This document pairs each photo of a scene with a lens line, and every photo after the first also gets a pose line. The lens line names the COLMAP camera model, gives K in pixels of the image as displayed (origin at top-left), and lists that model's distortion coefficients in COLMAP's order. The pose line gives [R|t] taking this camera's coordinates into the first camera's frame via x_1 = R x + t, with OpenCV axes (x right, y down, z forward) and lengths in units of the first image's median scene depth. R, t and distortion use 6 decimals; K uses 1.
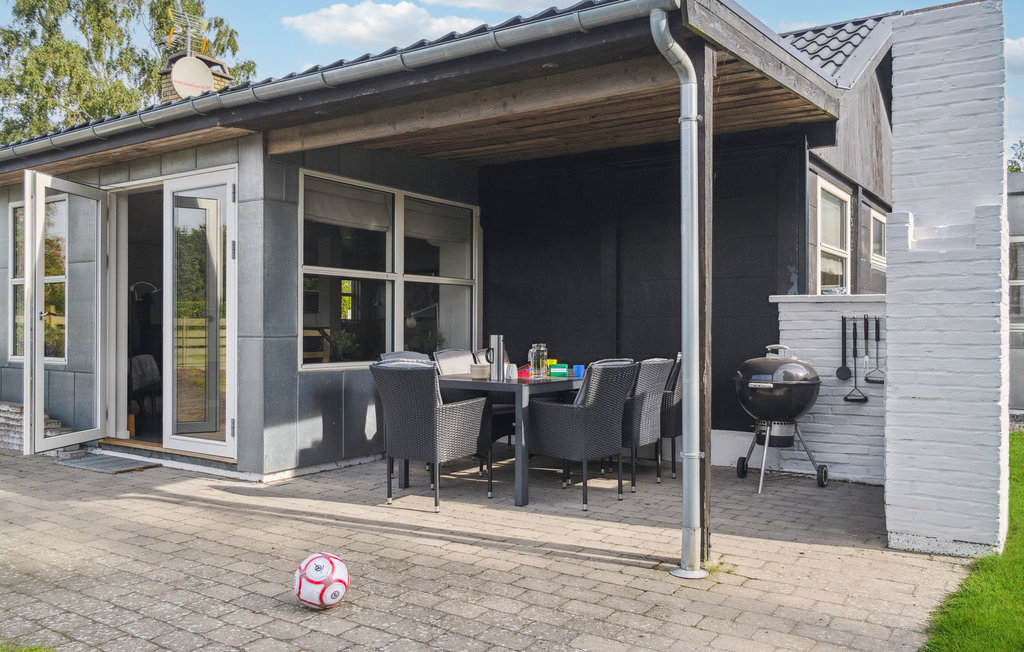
lens RADIAL K [[821.7, 0, 512.0], [0, 821.7, 326.0], [0, 0, 1]] dist [0.000798, 0.000407]
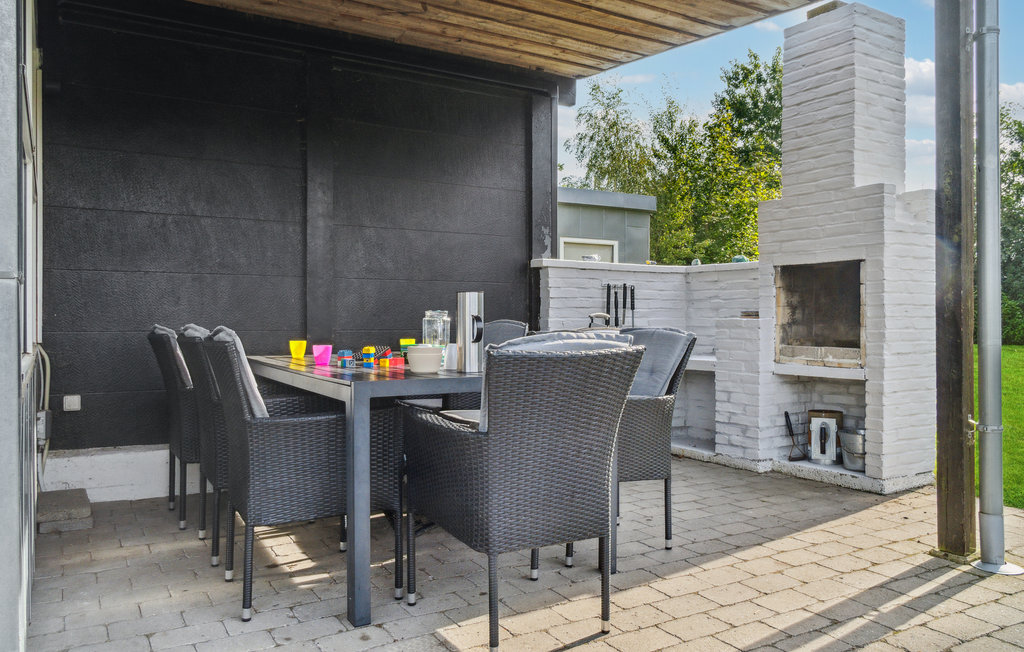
lens RADIAL K [[757.1, 0, 512.0], [0, 757.1, 326.0], [0, 0, 1]] dist [0.004300, 0.005407]
pose [[0.421887, -0.010532, 0.906587, -0.622965], [-0.000017, 0.999932, 0.011624, 0.036826], [-0.906648, -0.004919, 0.421858, 0.991765]]
